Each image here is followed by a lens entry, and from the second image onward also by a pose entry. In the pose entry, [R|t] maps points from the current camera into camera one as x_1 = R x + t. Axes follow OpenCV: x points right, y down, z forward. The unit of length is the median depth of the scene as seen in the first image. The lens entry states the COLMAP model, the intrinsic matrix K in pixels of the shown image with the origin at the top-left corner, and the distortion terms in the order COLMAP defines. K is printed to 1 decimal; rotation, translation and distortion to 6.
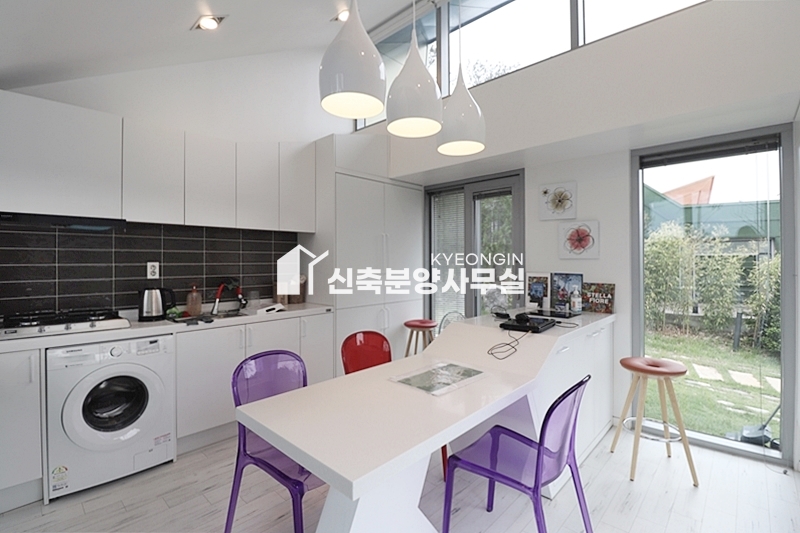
lens RADIAL K [[372.3, 0, 403.4], [0, 372.3, 262.0], [0, 0, 1]] dist [-0.007686, -0.007624]
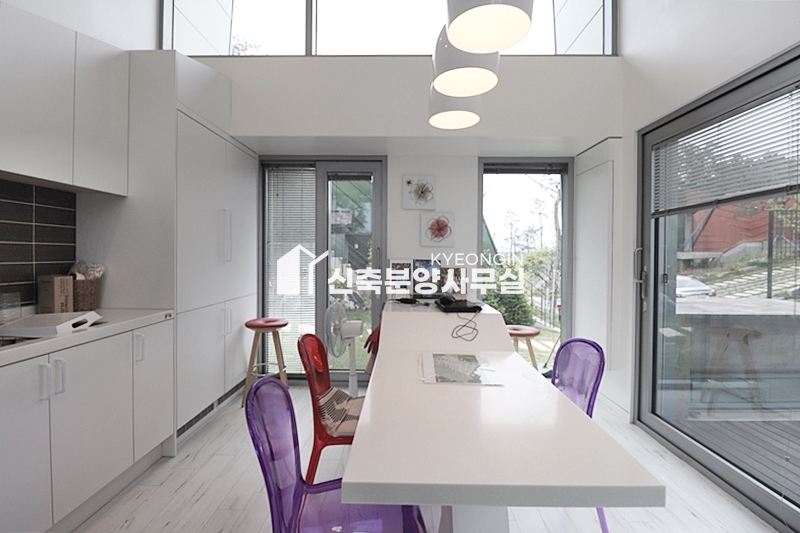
lens RADIAL K [[372.3, 0, 403.1], [0, 372.3, 264.7], [0, 0, 1]] dist [-0.007686, -0.007624]
pose [[0.737263, -0.009521, 0.675538, -0.349672], [-0.008783, 0.999681, 0.023675, 0.020095], [-0.675548, -0.023388, 0.736945, 0.241233]]
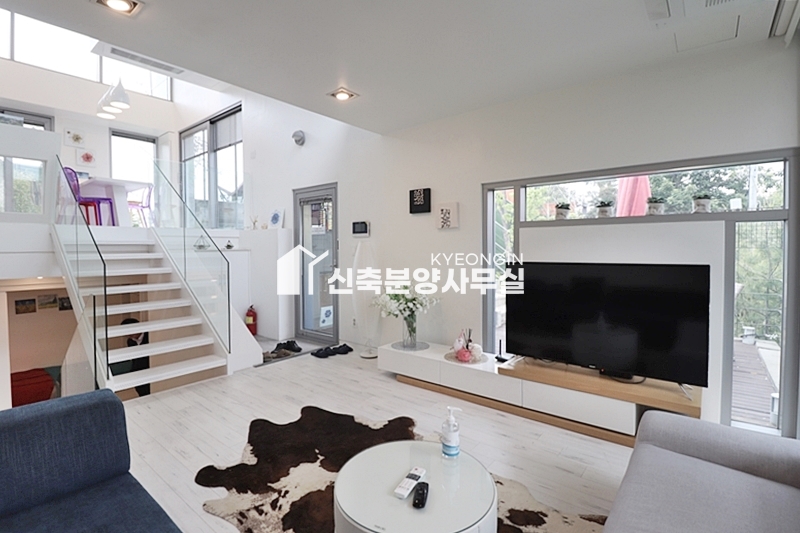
lens RADIAL K [[372.3, 0, 394.9], [0, 372.3, 252.5], [0, 0, 1]] dist [-0.007686, -0.007624]
pose [[-0.067618, -0.015226, 0.997595, -1.903721], [0.007314, 0.999849, 0.015756, 0.493608], [-0.997684, 0.008362, -0.067497, -0.733415]]
